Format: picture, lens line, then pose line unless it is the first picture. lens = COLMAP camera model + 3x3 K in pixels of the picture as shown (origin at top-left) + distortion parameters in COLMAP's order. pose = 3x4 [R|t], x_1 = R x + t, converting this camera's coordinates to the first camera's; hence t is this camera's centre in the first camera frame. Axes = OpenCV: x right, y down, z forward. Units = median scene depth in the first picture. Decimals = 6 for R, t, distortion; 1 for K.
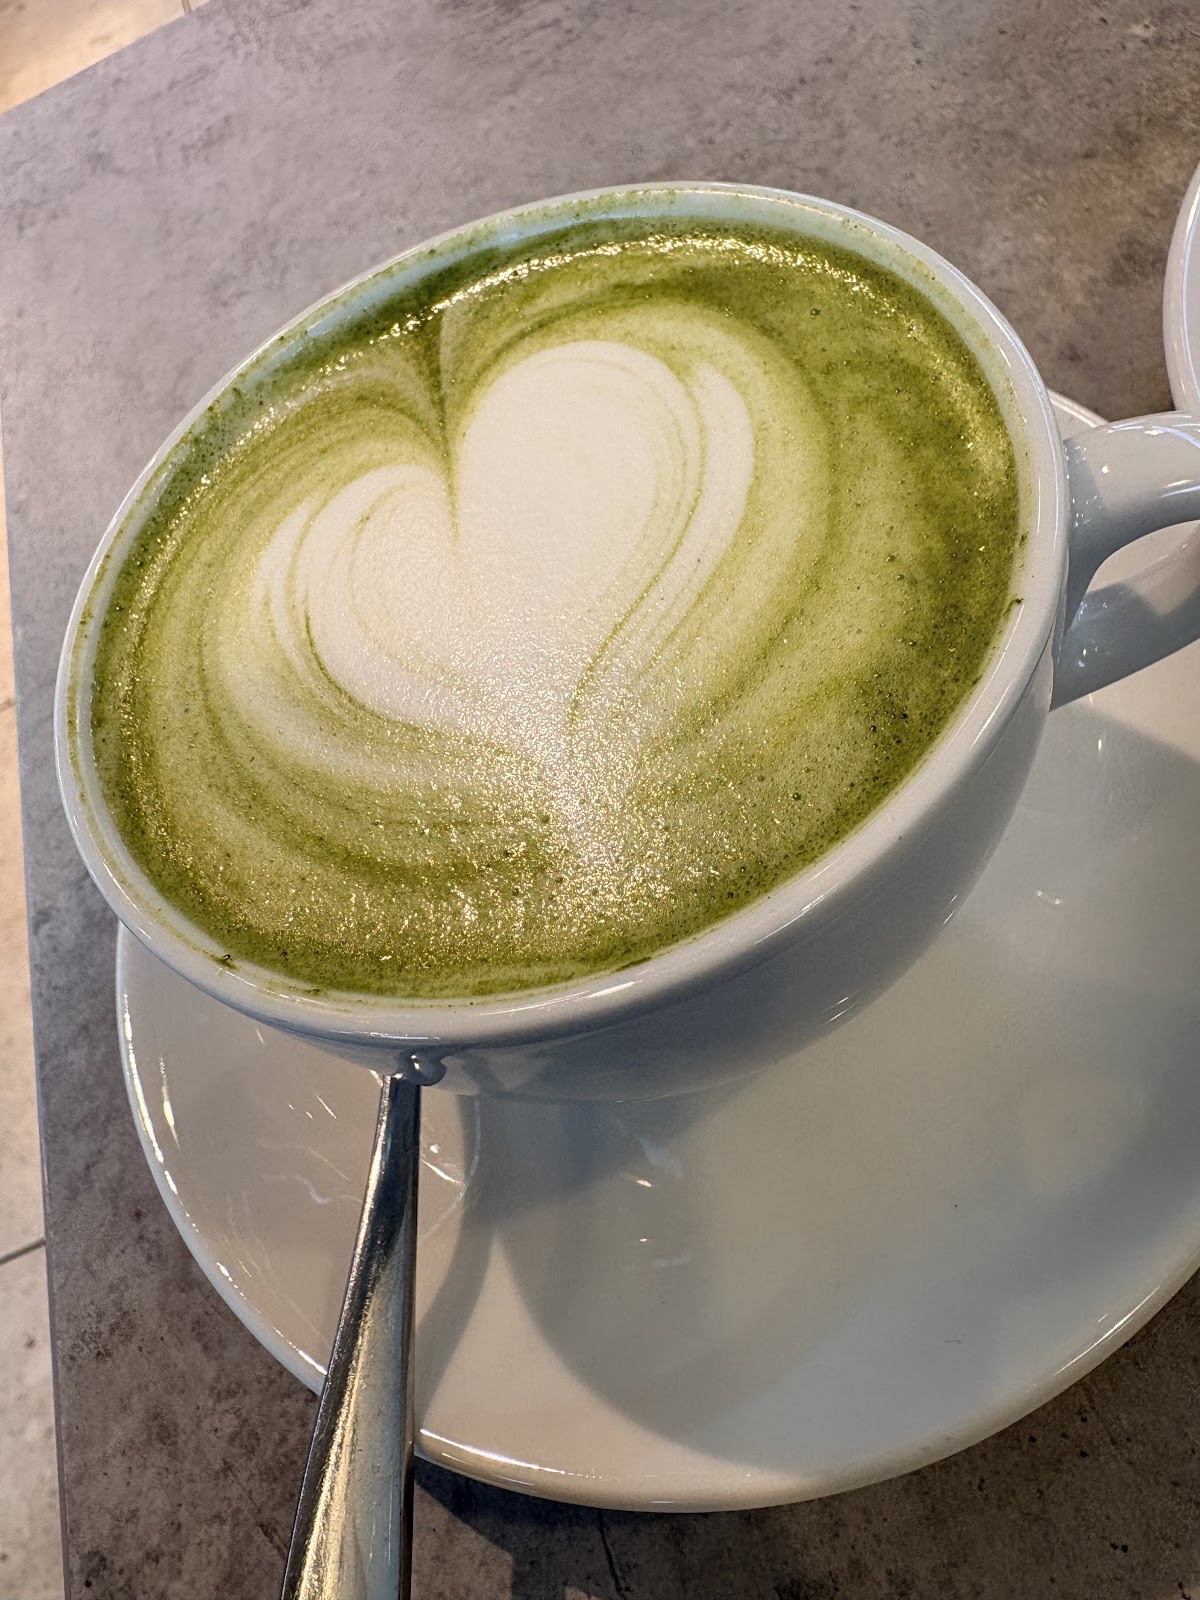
lens RADIAL K [[1183.3, 0, 600.0], [0, 1183.3, 800.0], [0, 0, 1]] dist [-0.002268, 0.000450]
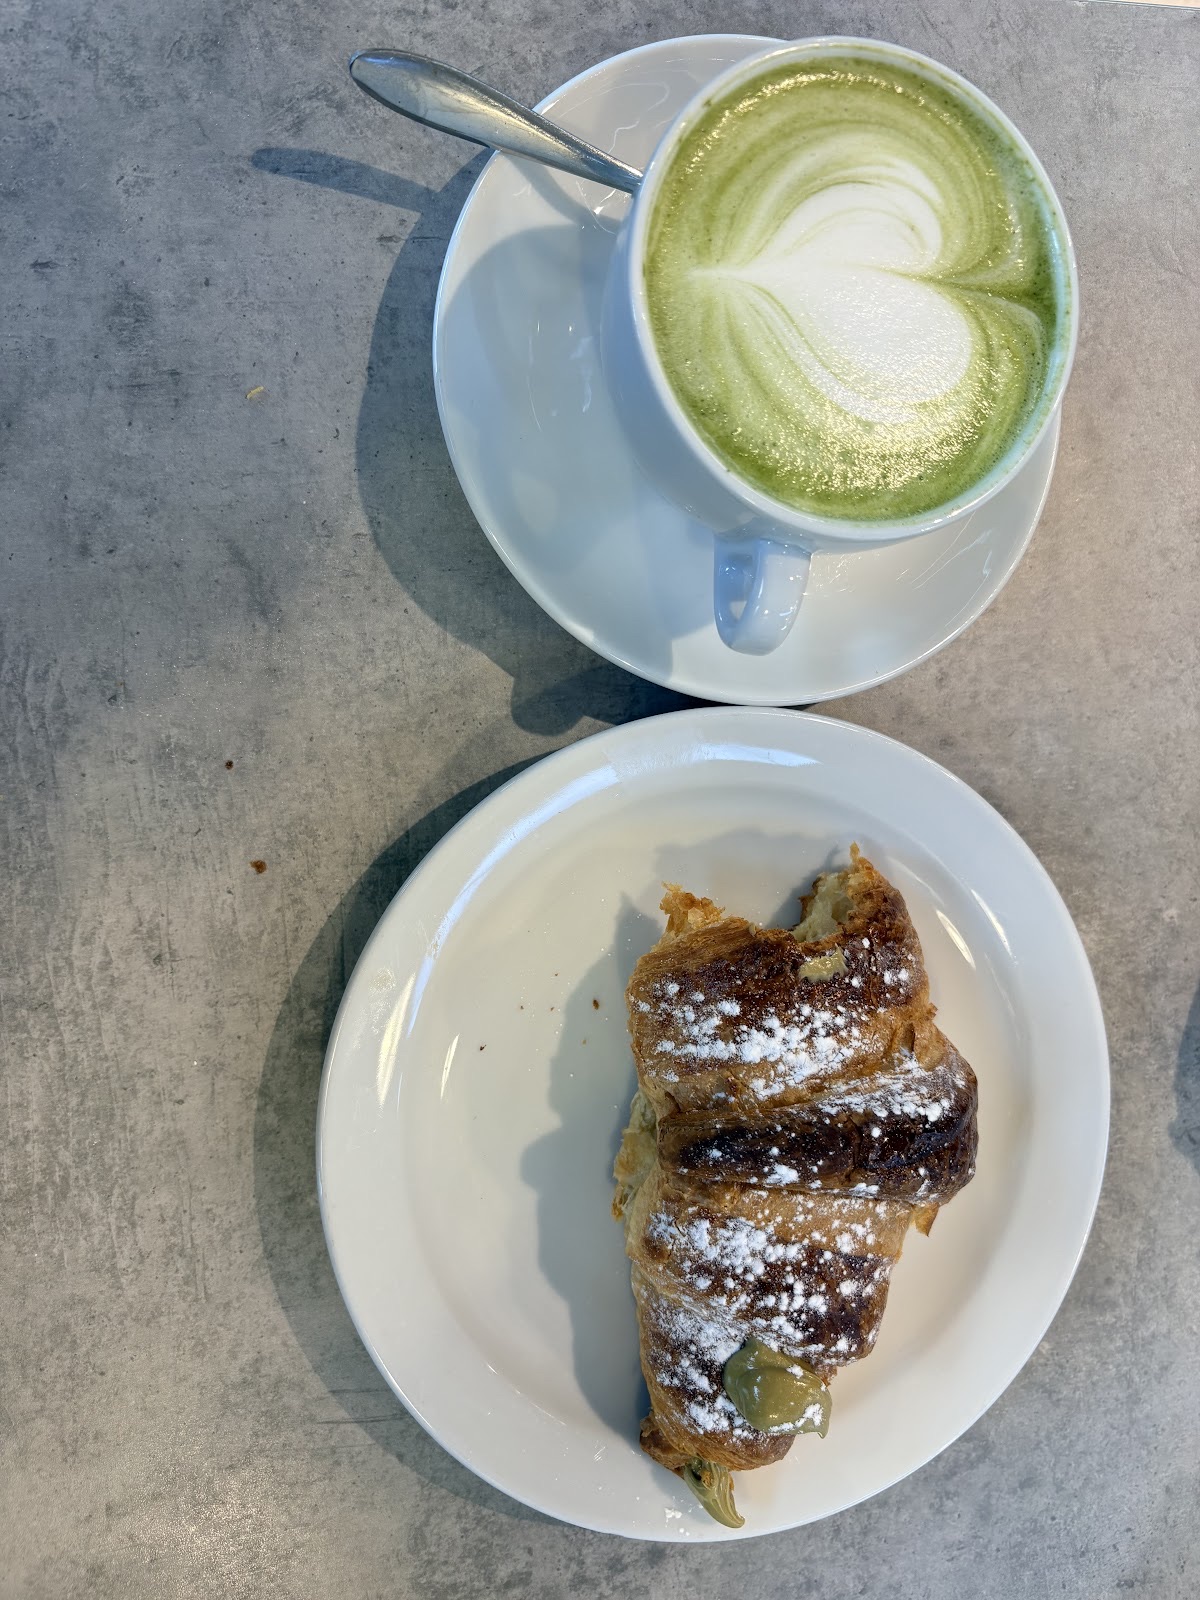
lens RADIAL K [[1149.4, 0, 532.3], [0, 1149.4, 797.7], [0, 0, 1]] dist [-0.006547, -0.001898]
pose [[-0.306004, 0.909010, 0.282952, 0.255260], [-0.877225, -0.384701, 0.287196, -0.475605], [0.369916, -0.160329, 0.915127, -0.914085]]
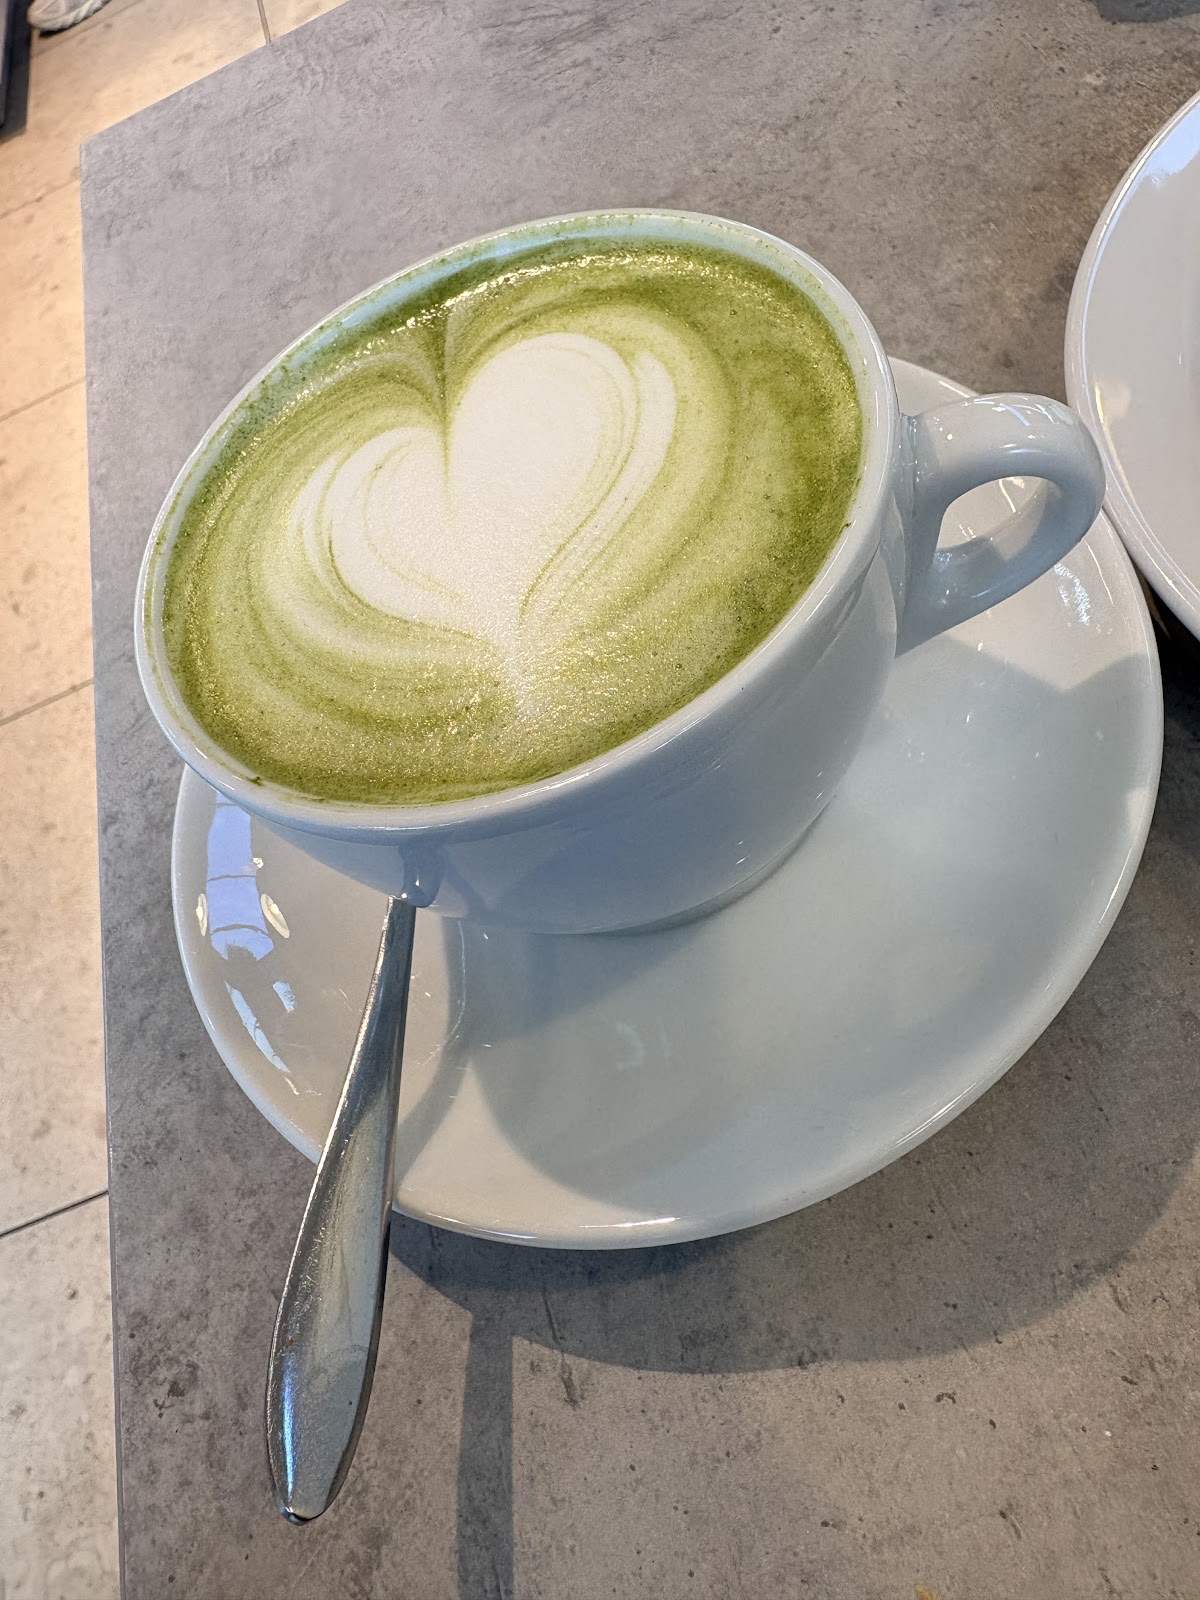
lens RADIAL K [[1164.8, 0, 600.0], [0, 1164.8, 800.0], [0, 0, 1]] dist [-0.004375, 0.001528]
pose [[0.998824, 0.033563, -0.034983, 0.075307], [-0.033773, 0.999415, -0.005427, 0.093882], [0.034780, 0.006602, 0.999373, -0.192868]]
